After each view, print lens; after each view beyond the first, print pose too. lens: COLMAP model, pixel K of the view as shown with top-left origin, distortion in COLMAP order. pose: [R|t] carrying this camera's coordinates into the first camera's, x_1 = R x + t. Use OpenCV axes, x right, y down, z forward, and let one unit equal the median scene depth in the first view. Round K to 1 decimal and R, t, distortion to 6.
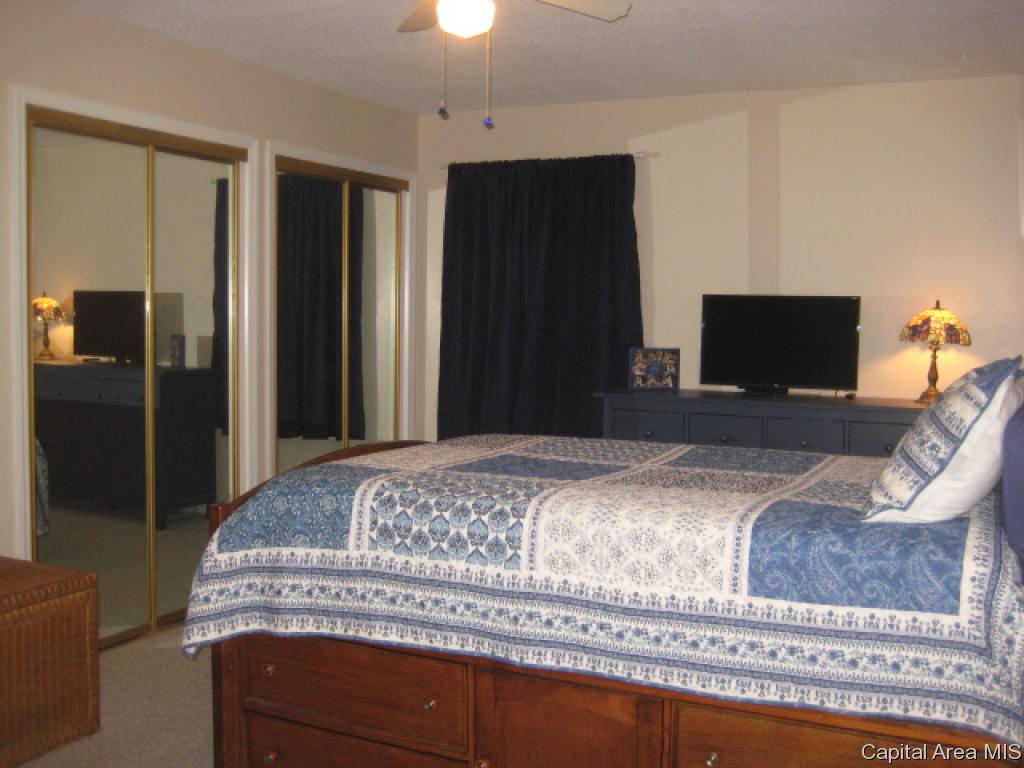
lens RADIAL K [[1073.4, 0, 512.0], [0, 1073.4, 384.0], [0, 0, 1]] dist [-0.159129, 0.207147]
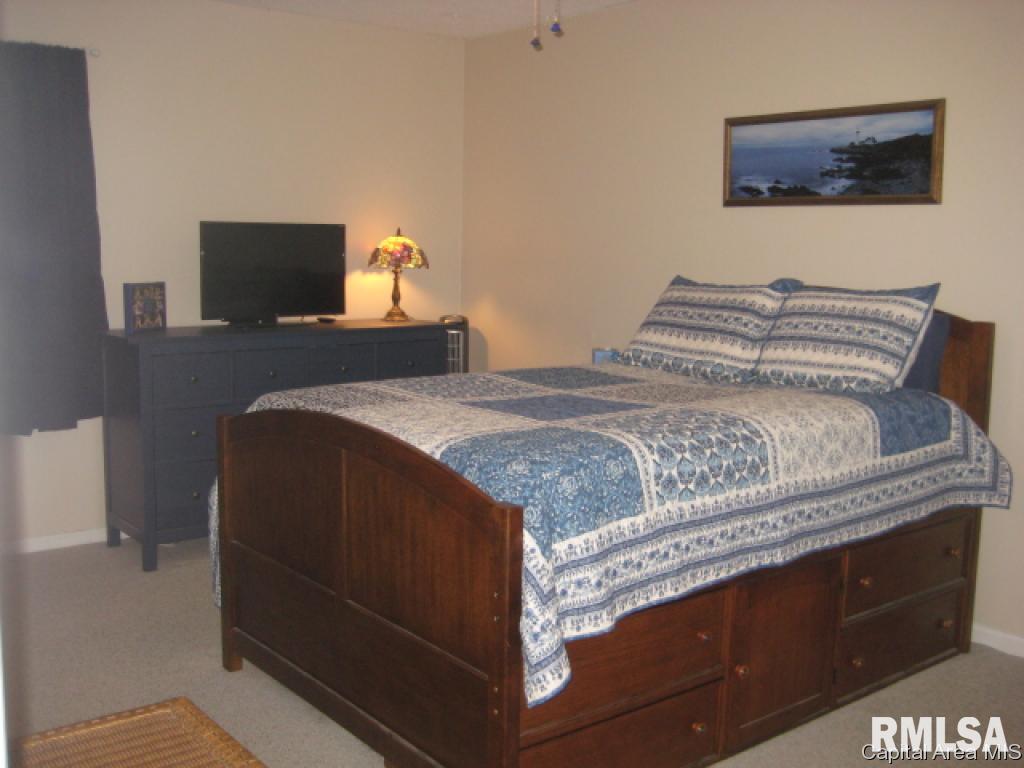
lens RADIAL K [[1073.4, 0, 512.0], [0, 1073.4, 384.0], [0, 0, 1]] dist [-0.159129, 0.207147]
pose [[0.426618, -0.123246, 0.895995, -1.038768], [0.052672, 0.992376, 0.111424, -0.063743], [-0.902897, -0.000341, 0.429857, 0.728133]]
